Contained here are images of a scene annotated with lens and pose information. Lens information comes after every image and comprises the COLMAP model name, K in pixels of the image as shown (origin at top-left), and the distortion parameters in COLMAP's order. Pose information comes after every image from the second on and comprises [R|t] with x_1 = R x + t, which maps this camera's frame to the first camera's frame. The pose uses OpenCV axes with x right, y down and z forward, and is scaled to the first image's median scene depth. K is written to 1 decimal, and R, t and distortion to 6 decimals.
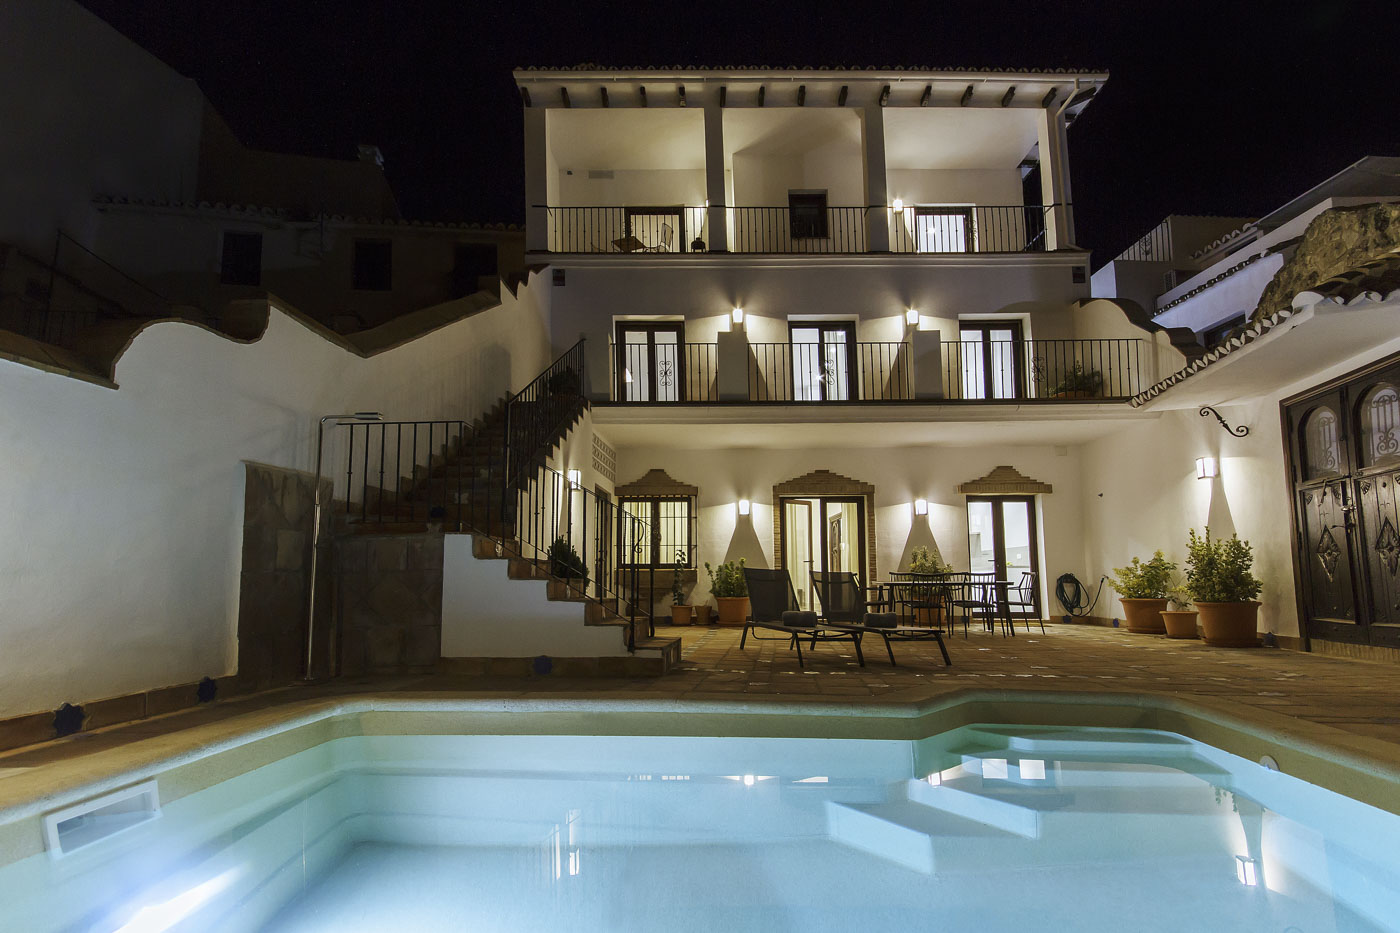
lens RADIAL K [[637.4, 0, 700.0], [0, 637.4, 543.8], [0, 0, 1]] dist [-0.000233, -0.000360]
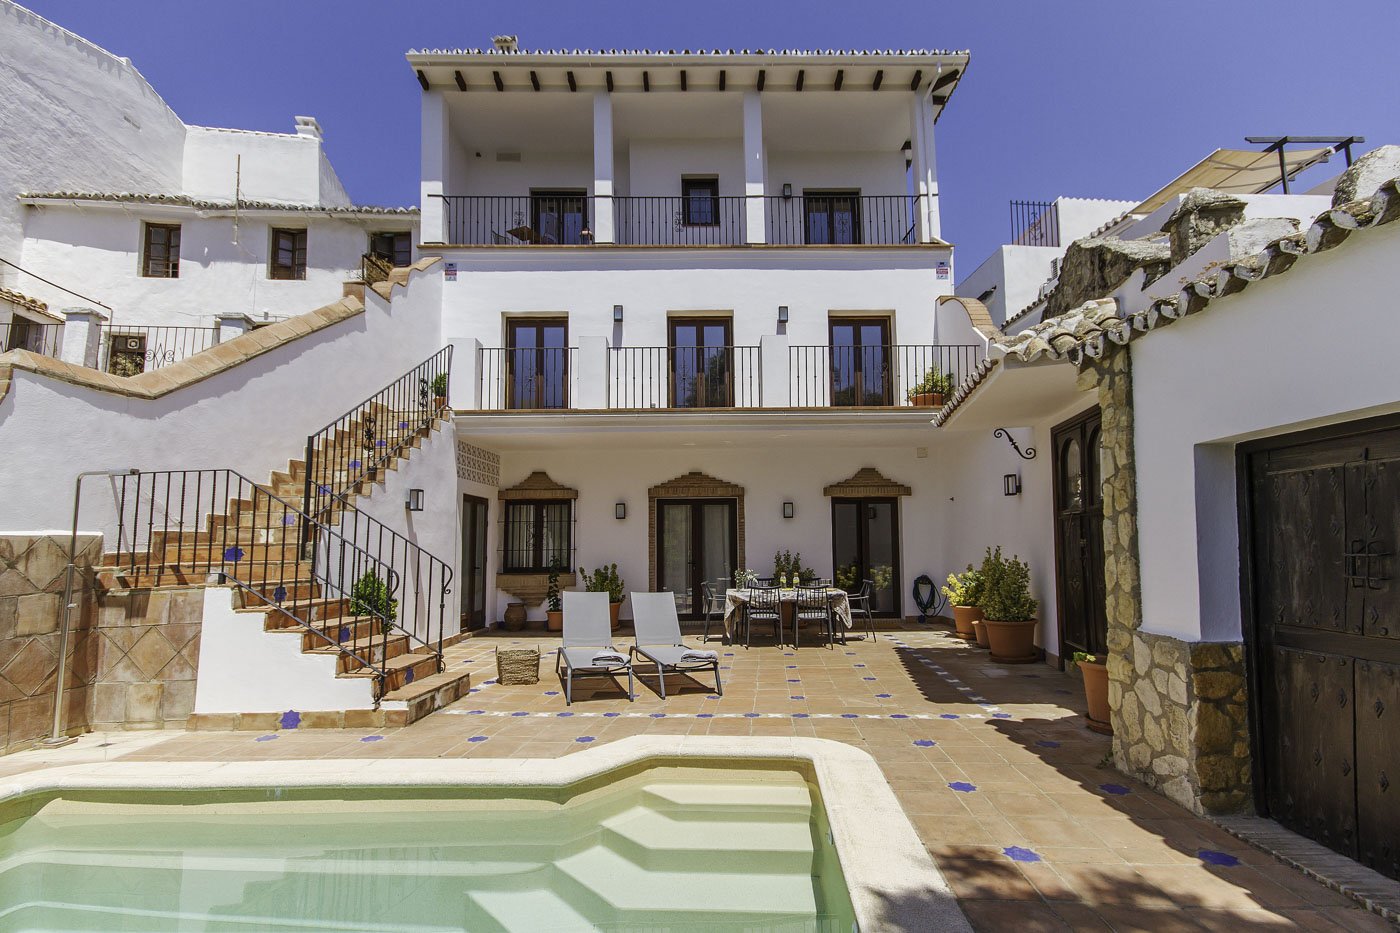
lens RADIAL K [[637.4, 0, 700.0], [0, 637.4, 543.8], [0, 0, 1]] dist [-0.000233, -0.000360]
pose [[0.999702, -0.024279, 0.002399, 0.317147], [0.024101, 0.998049, 0.057597, -0.101008], [-0.003792, -0.057522, 0.998337, -0.018255]]
